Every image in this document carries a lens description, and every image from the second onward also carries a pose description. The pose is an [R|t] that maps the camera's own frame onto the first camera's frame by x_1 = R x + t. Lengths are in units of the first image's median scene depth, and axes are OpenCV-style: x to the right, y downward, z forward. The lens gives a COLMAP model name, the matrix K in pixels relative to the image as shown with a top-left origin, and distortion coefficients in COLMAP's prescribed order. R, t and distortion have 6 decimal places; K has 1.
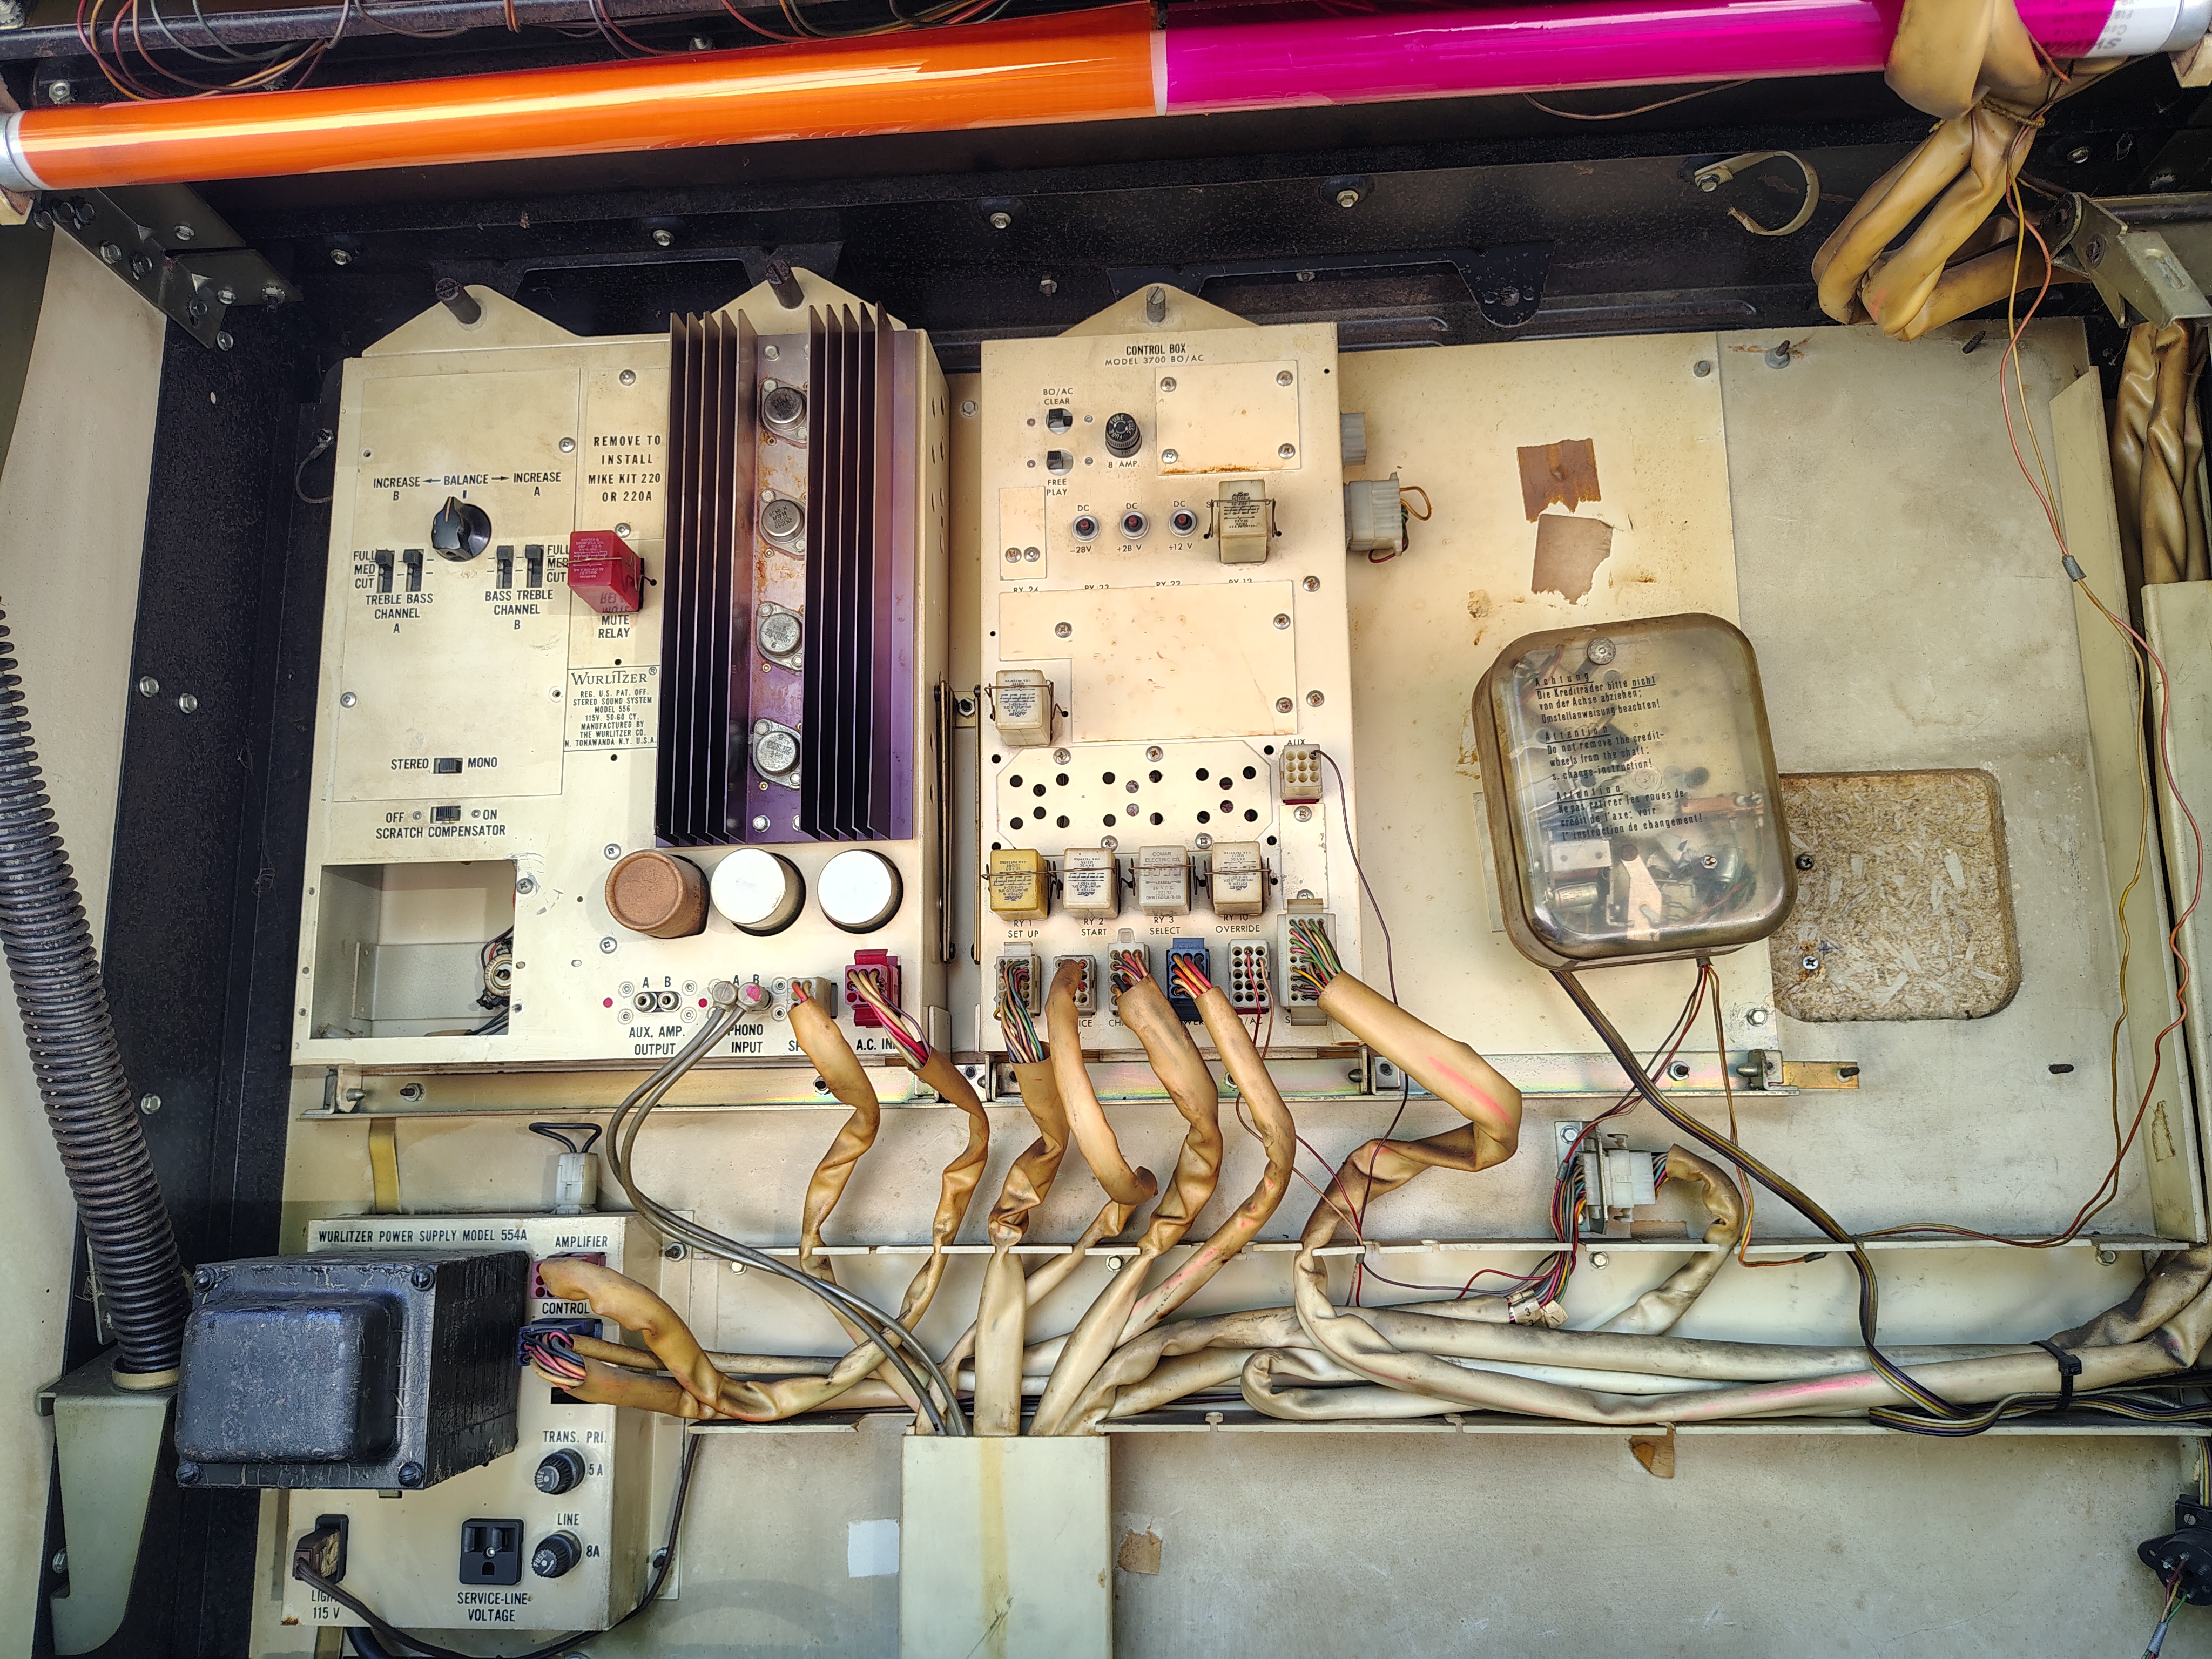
lens RADIAL K [[1541.3, 0, 1108.0], [0, 1541.3, 849.4], [0, 0, 1]] dist [0.034070, -0.044923]
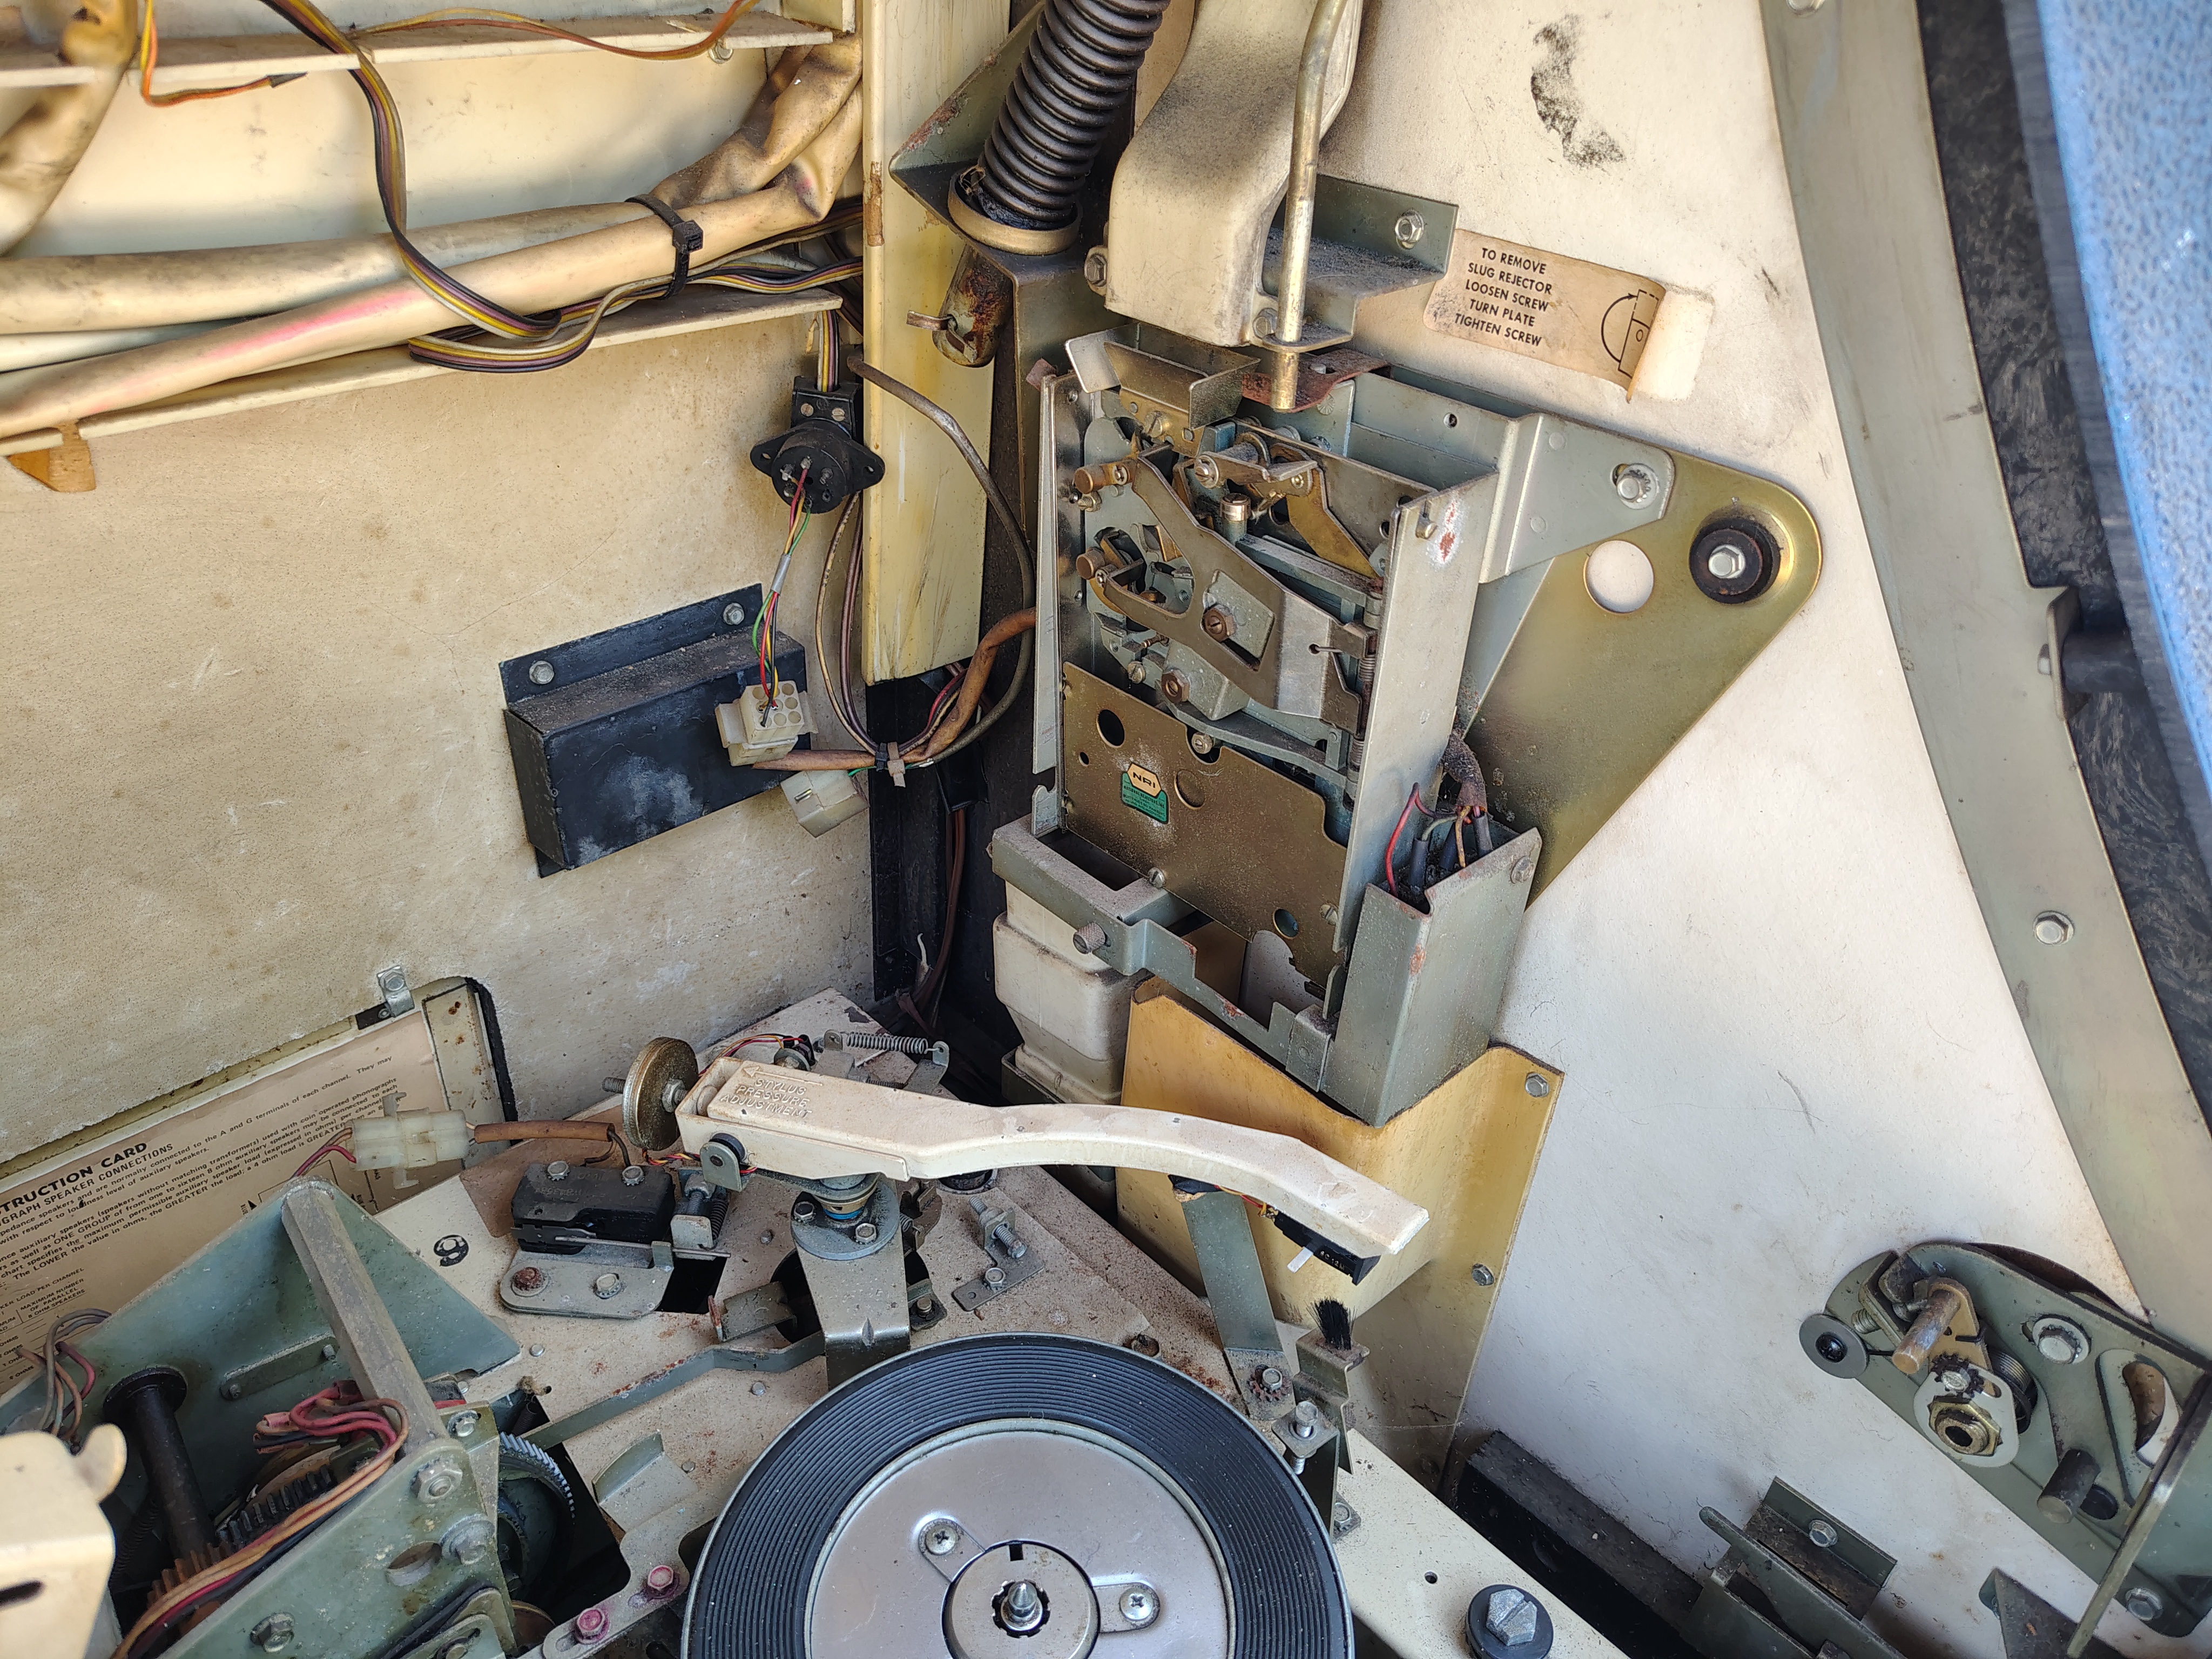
lens RADIAL K [[1541.3, 0, 1114.8], [0, 1541.3, 858.5], [0, 0, 1]] dist [0.034070, -0.044923]
pose [[0.652470, -0.386558, 0.651809, 0.173489], [-0.205785, 0.737419, 0.643324, 0.051571], [-0.729339, -0.553882, 0.401596, 0.392302]]
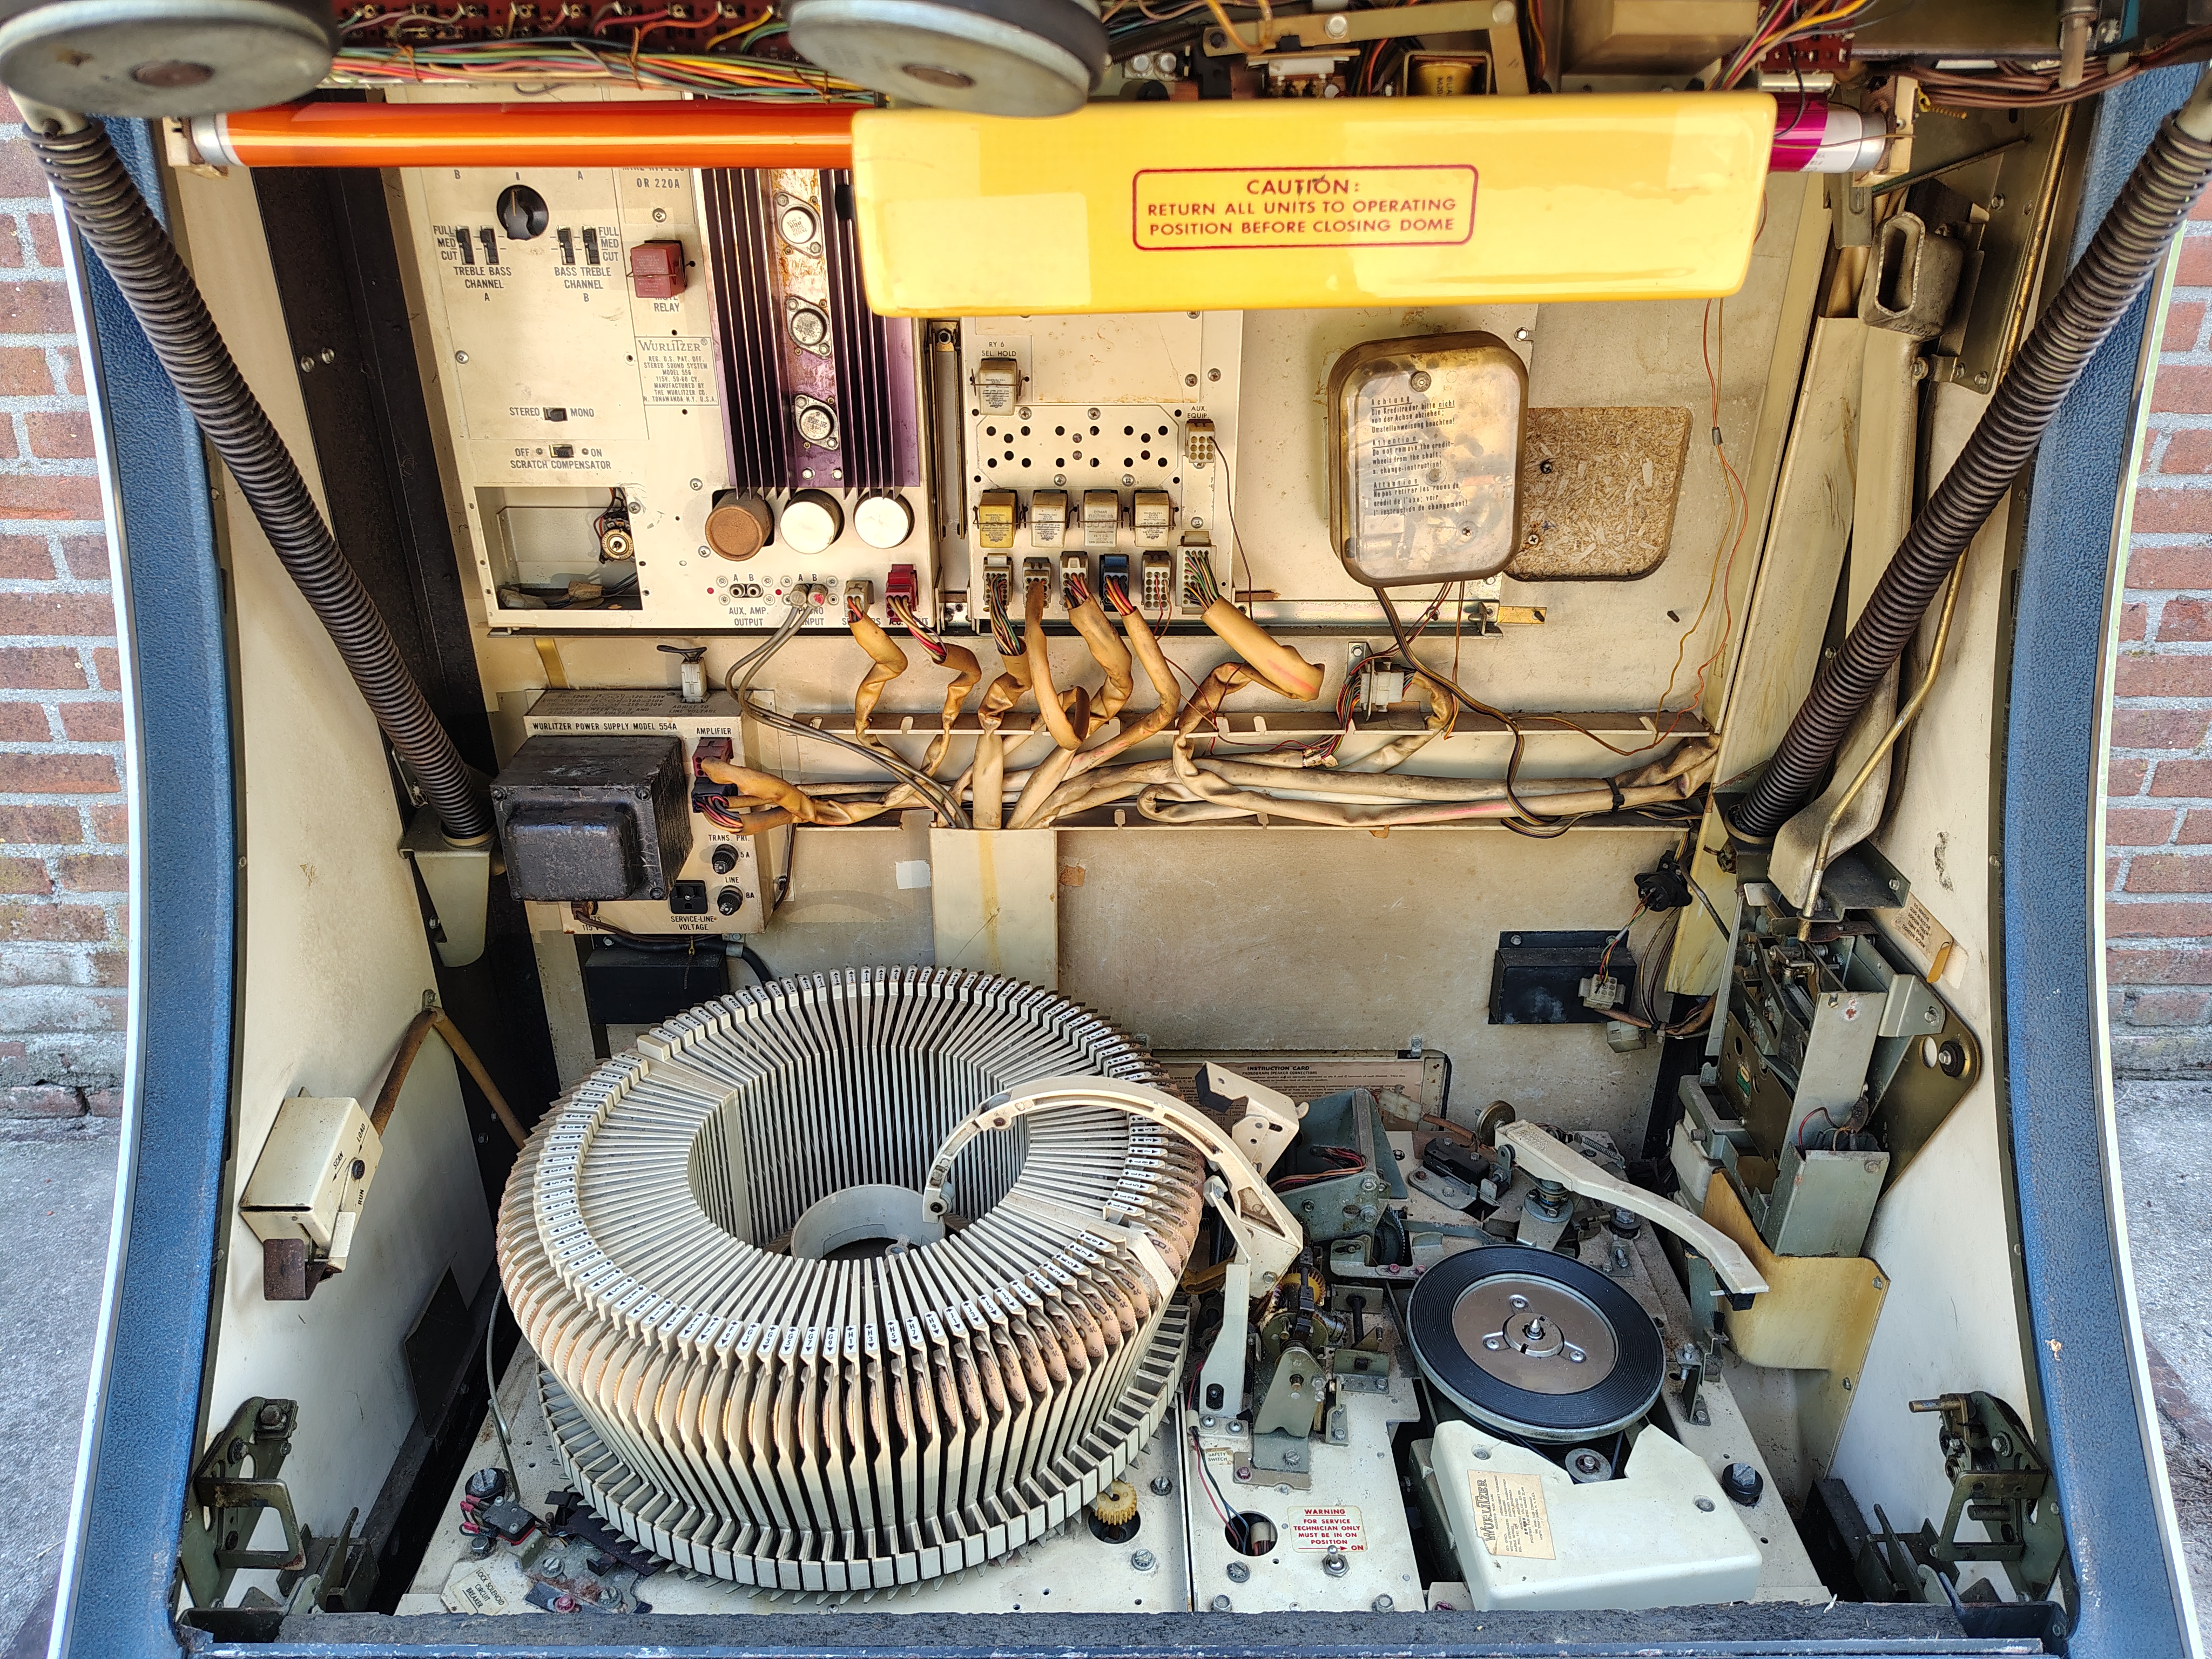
lens RADIAL K [[1541.3, 0, 1088.9], [0, 1541.3, 824.7], [0, 0, 1]] dist [0.034070, -0.044923]
pose [[0.996252, -0.028236, 0.081759, -0.095633], [-0.027064, 0.796005, 0.604685, -0.598538], [-0.082154, -0.604631, 0.792258, -0.294350]]
